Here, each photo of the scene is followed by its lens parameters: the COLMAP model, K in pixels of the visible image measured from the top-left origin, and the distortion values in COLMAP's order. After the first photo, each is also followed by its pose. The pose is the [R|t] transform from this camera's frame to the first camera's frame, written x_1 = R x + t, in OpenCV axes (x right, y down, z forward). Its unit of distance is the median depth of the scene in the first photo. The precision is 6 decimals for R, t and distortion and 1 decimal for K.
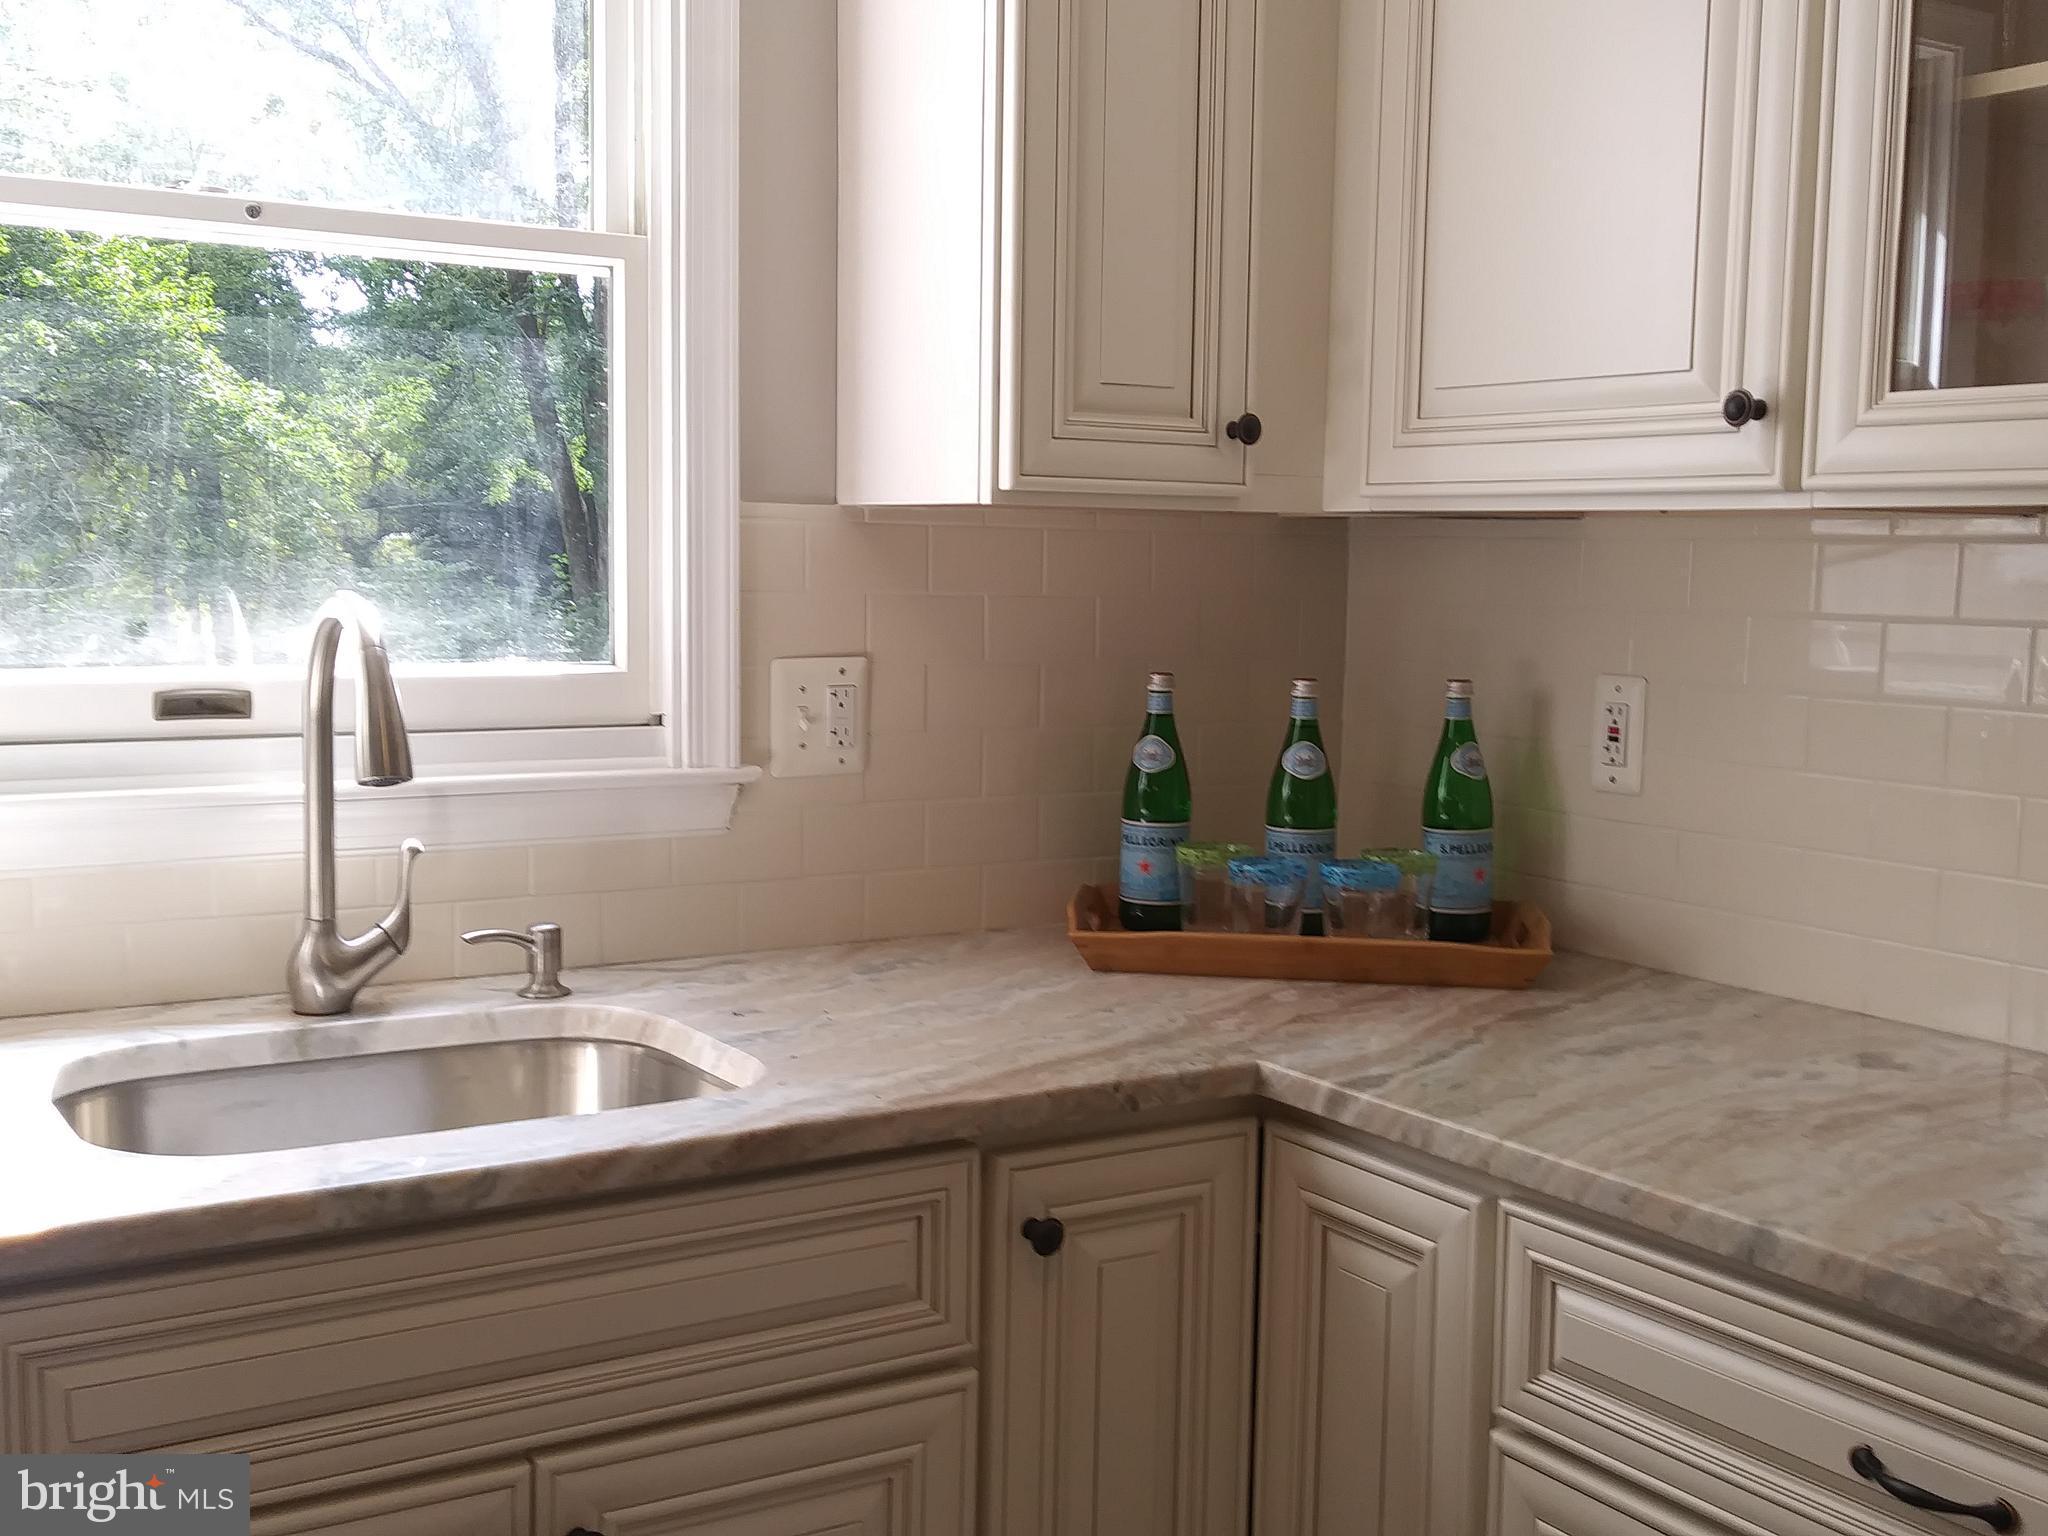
lens RADIAL K [[2170.1, 0, 1024.0], [0, 2170.1, 768.0], [0, 0, 1]] dist [-0.004023, 0.007923]
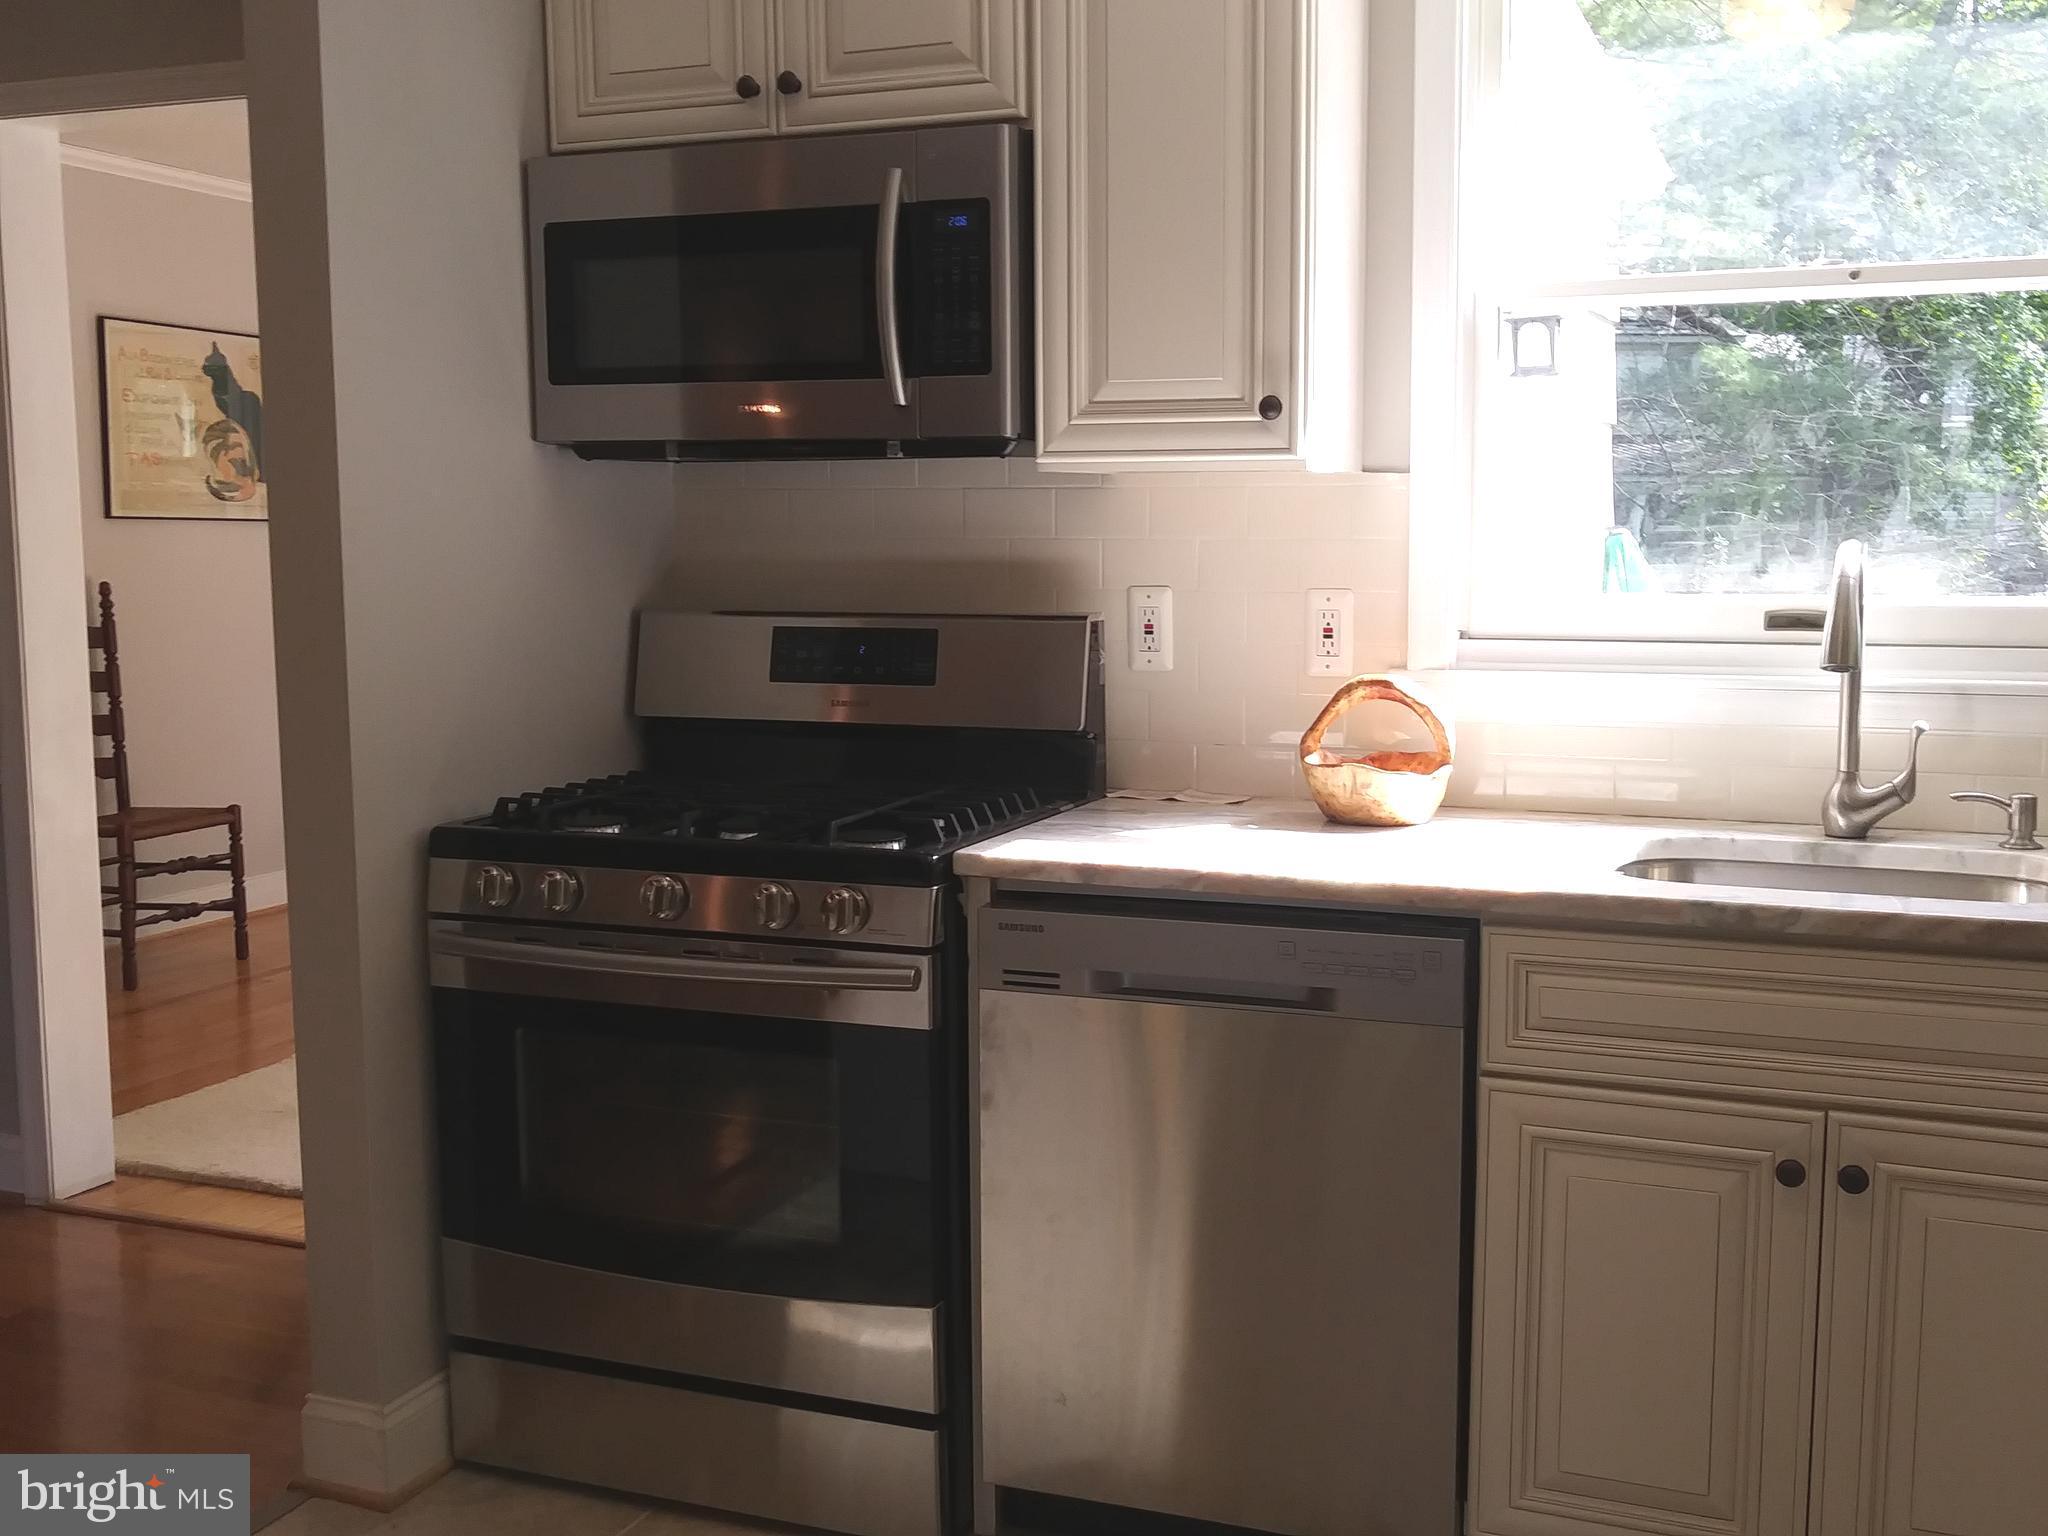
lens RADIAL K [[2170.1, 0, 1024.0], [0, 2170.1, 768.0], [0, 0, 1]] dist [-0.004023, 0.007923]
pose [[0.577905, 0.070907, -0.813018, 0.521160], [-0.062850, 0.997127, 0.042289, 0.040930], [0.813681, 0.026659, 0.580701, -0.267085]]
